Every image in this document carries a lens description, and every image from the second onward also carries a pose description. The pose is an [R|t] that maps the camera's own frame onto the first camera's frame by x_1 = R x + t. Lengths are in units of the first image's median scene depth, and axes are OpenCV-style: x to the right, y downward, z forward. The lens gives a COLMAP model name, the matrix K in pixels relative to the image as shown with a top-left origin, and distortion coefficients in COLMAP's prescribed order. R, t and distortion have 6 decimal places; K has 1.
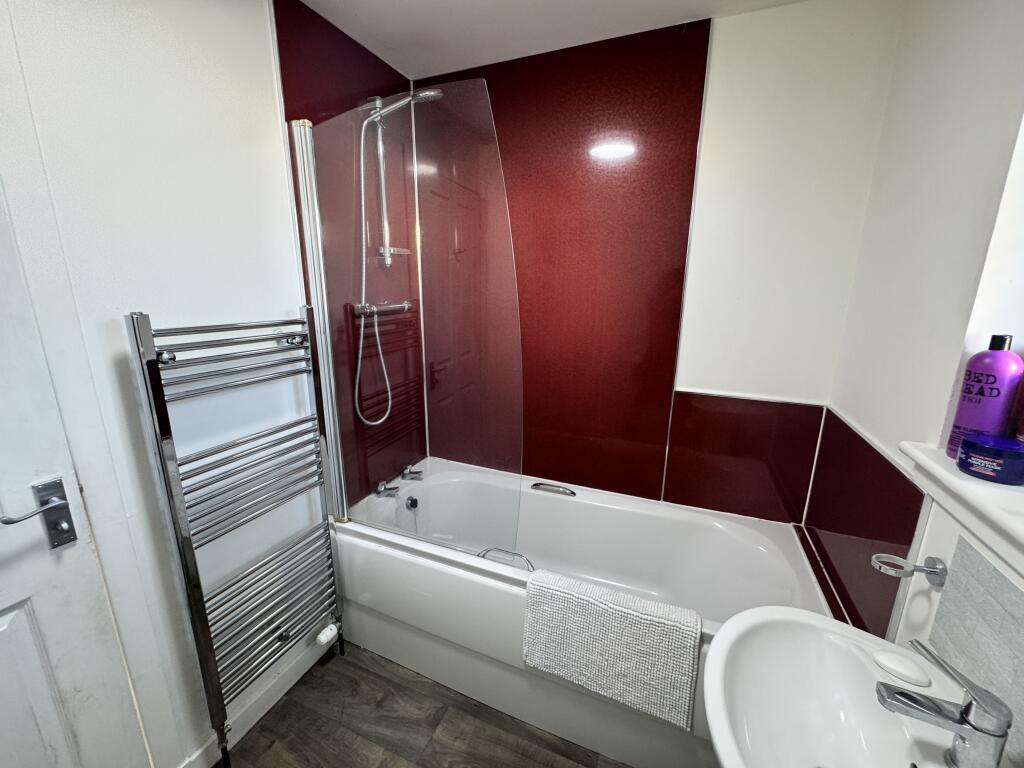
lens RADIAL K [[410.2, 0, 512.0], [0, 410.2, 384.0], [0, 0, 1]] dist [-0.001274, 0.000816]
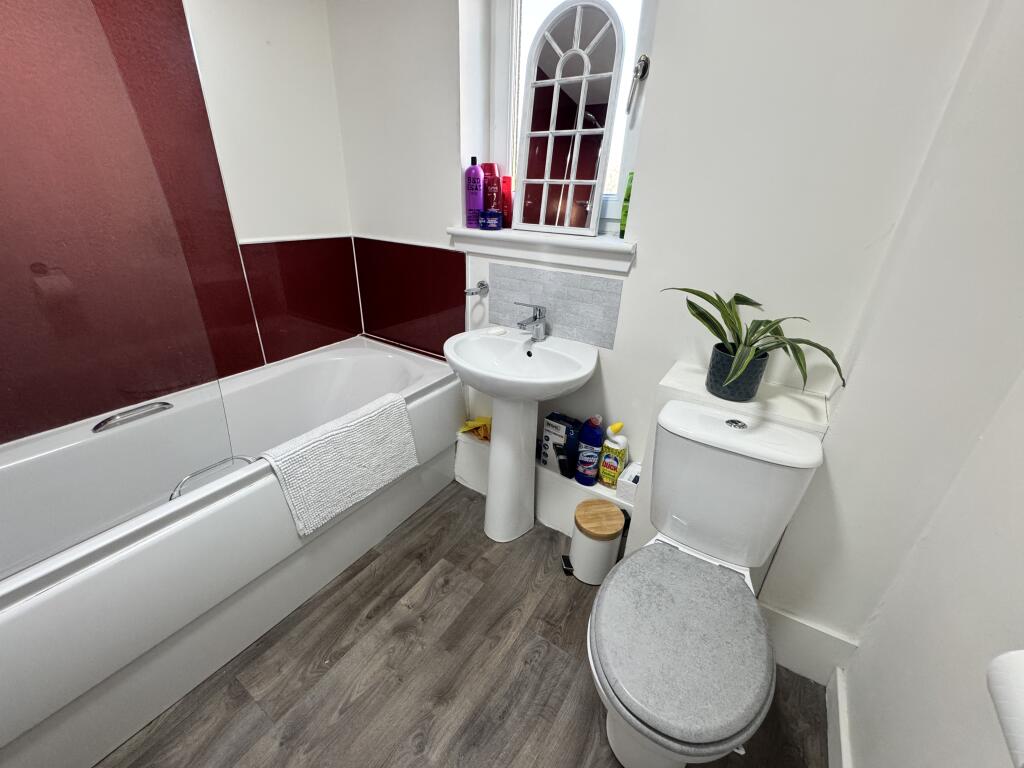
lens RADIAL K [[410.2, 0, 512.0], [0, 410.2, 384.0], [0, 0, 1]] dist [-0.001274, 0.000816]
pose [[0.175056, -0.416898, 0.891937, -0.529953], [0.192251, 0.902961, 0.384319, 0.075743], [-0.965606, 0.104198, 0.238218, 0.240478]]
